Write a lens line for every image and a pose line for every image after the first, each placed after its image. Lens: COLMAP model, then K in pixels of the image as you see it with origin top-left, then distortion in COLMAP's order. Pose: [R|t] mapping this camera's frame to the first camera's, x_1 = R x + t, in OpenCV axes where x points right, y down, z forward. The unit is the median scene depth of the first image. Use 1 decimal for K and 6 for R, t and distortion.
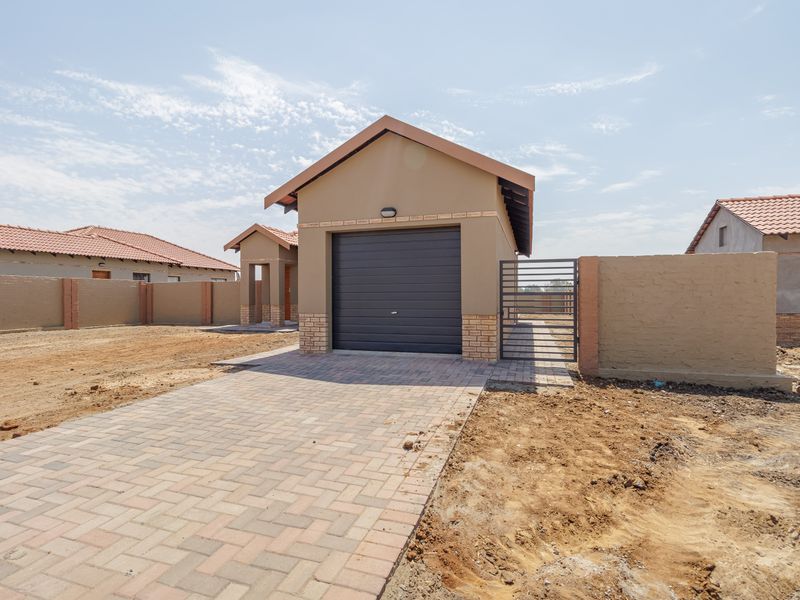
lens RADIAL K [[412.1, 0, 400.5], [0, 412.1, 297.6], [0, 0, 1]] dist [-0.001715, 0.003651]
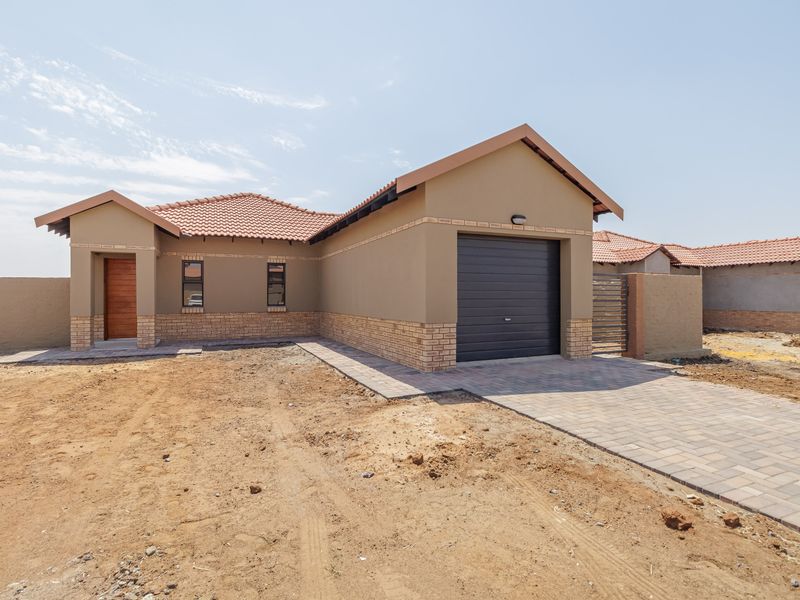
lens RADIAL K [[412.1, 0, 396.8], [0, 412.1, 301.1], [0, 0, 1]] dist [-0.001715, 0.003651]
pose [[0.748196, -0.002282, 0.663474, -0.874855], [0.002503, 0.999997, 0.000617, -0.009343], [-0.663474, 0.001199, 0.748199, 0.426004]]
